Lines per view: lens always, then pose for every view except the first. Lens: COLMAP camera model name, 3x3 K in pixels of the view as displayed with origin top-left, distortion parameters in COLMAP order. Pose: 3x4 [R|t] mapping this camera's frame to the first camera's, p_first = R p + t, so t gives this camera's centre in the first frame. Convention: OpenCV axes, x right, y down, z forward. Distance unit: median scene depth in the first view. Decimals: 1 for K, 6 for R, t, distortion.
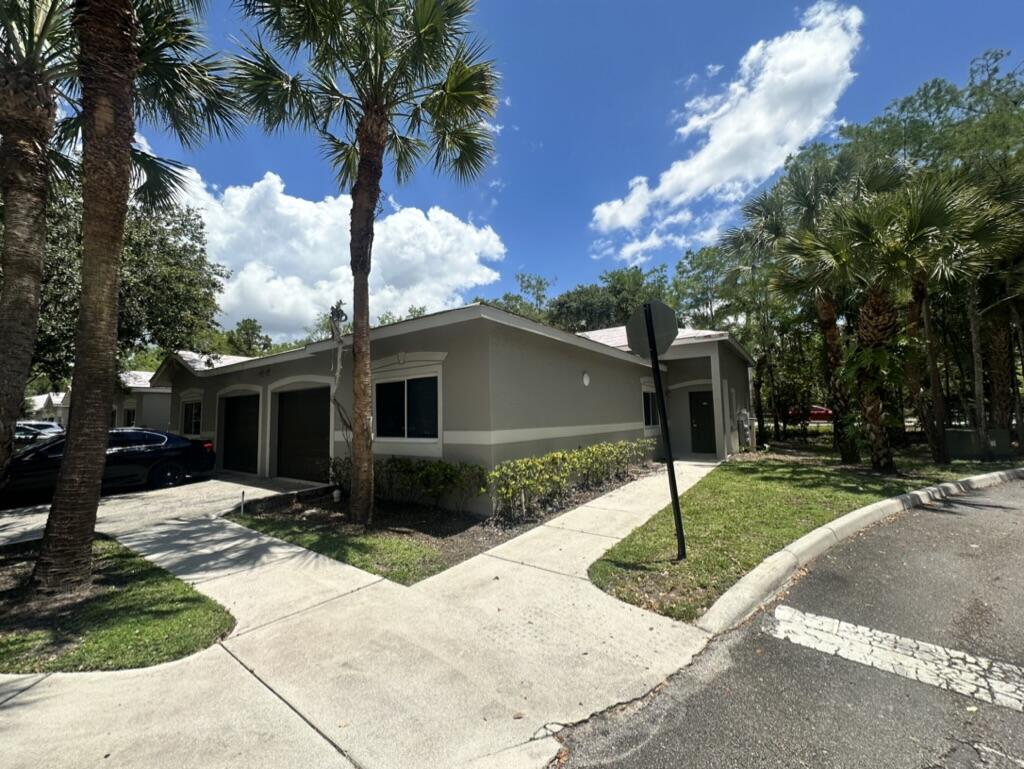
lens RADIAL K [[408.9, 0, 509.4], [0, 408.9, 384.3], [0, 0, 1]] dist [-0.006690, 0.002106]
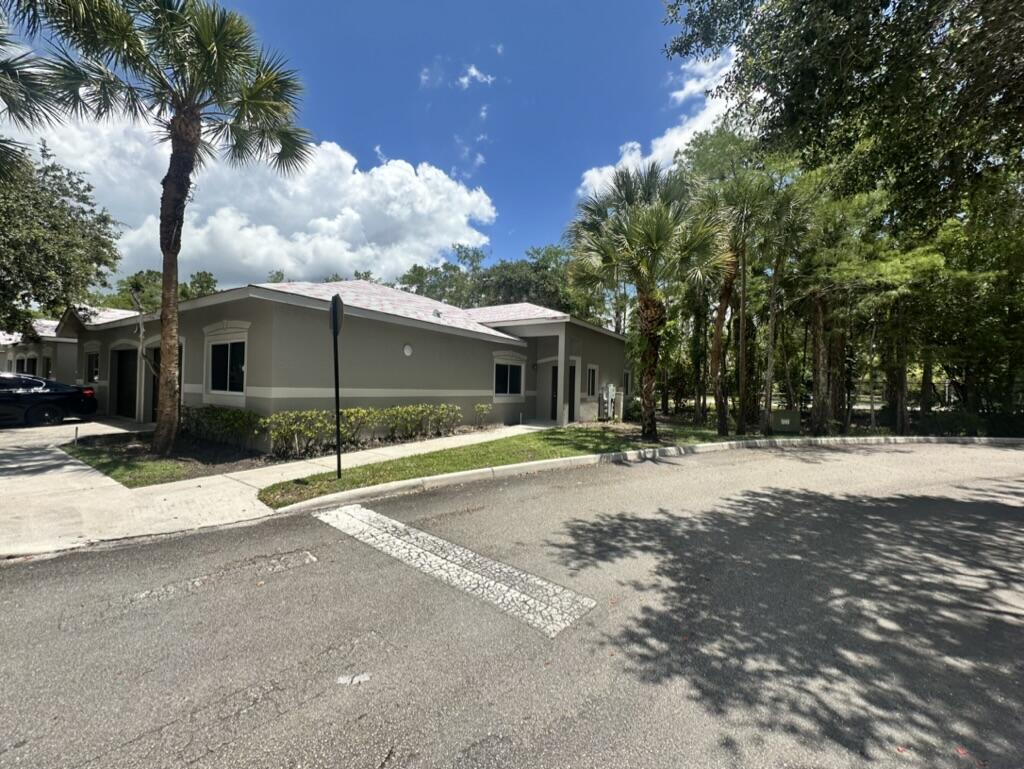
lens RADIAL K [[408.9, 0, 511.1], [0, 408.9, 384.1], [0, 0, 1]] dist [-0.006690, 0.002106]
pose [[0.997951, 0.046858, 0.043577, 0.448560], [-0.050130, 0.995748, 0.077283, -0.021263], [-0.039771, -0.079310, 0.996056, -0.199893]]
